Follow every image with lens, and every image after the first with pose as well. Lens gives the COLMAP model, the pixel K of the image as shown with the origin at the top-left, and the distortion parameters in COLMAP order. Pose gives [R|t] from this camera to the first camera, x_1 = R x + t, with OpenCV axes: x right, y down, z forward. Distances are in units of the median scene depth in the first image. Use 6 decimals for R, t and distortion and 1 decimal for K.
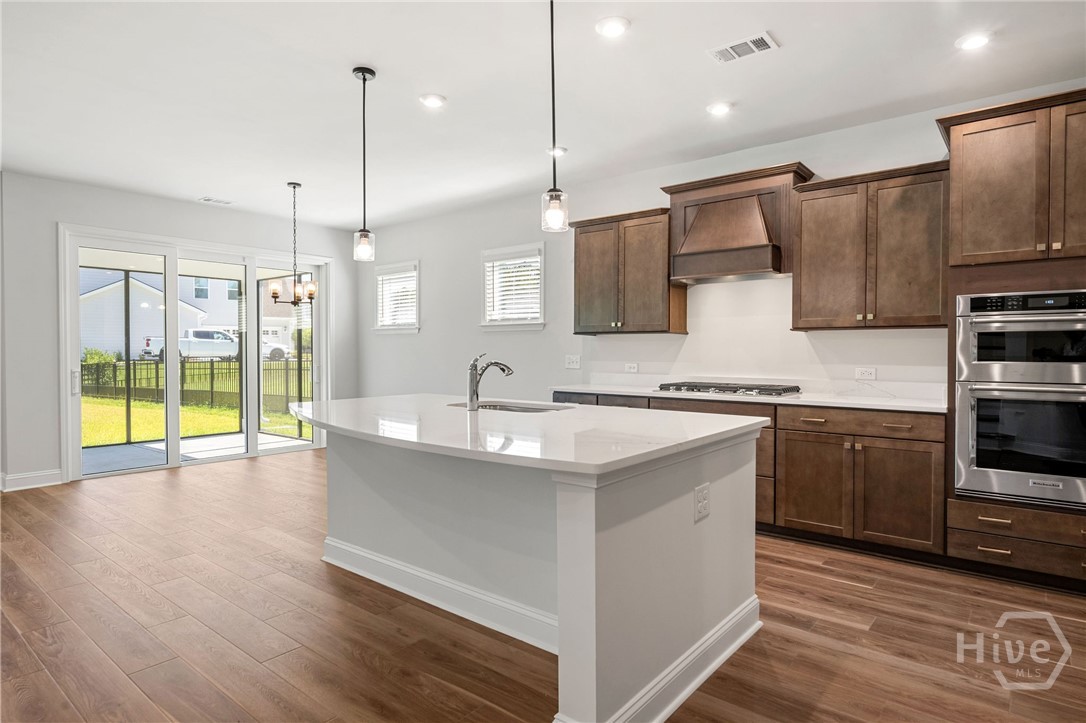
lens RADIAL K [[606.9, 0, 543.0], [0, 606.9, 361.5], [0, 0, 1]] dist [0.001107, -0.000249]
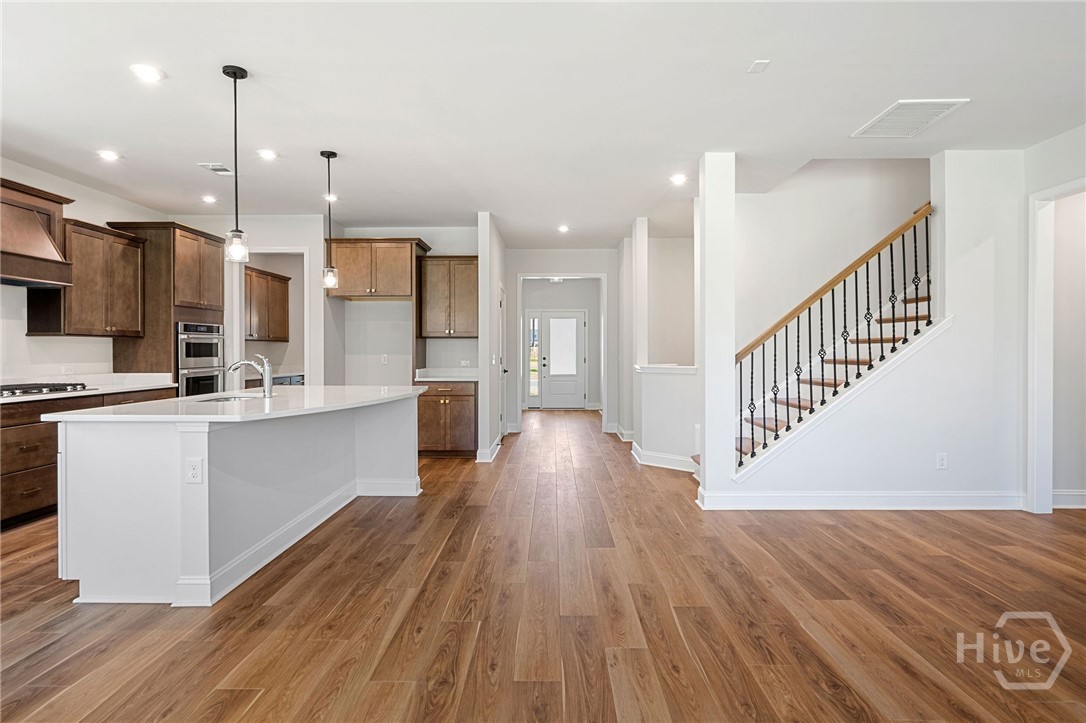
lens RADIAL K [[585.7, 0, 543.0], [0, 585.7, 361.5], [0, 0, 1]] dist [-0.000851, -0.000184]
pose [[-0.620142, -0.009739, 0.784429, -1.228796], [0.020579, 0.999377, 0.028677, -0.015201], [-0.784220, 0.033927, -0.619555, 1.099157]]
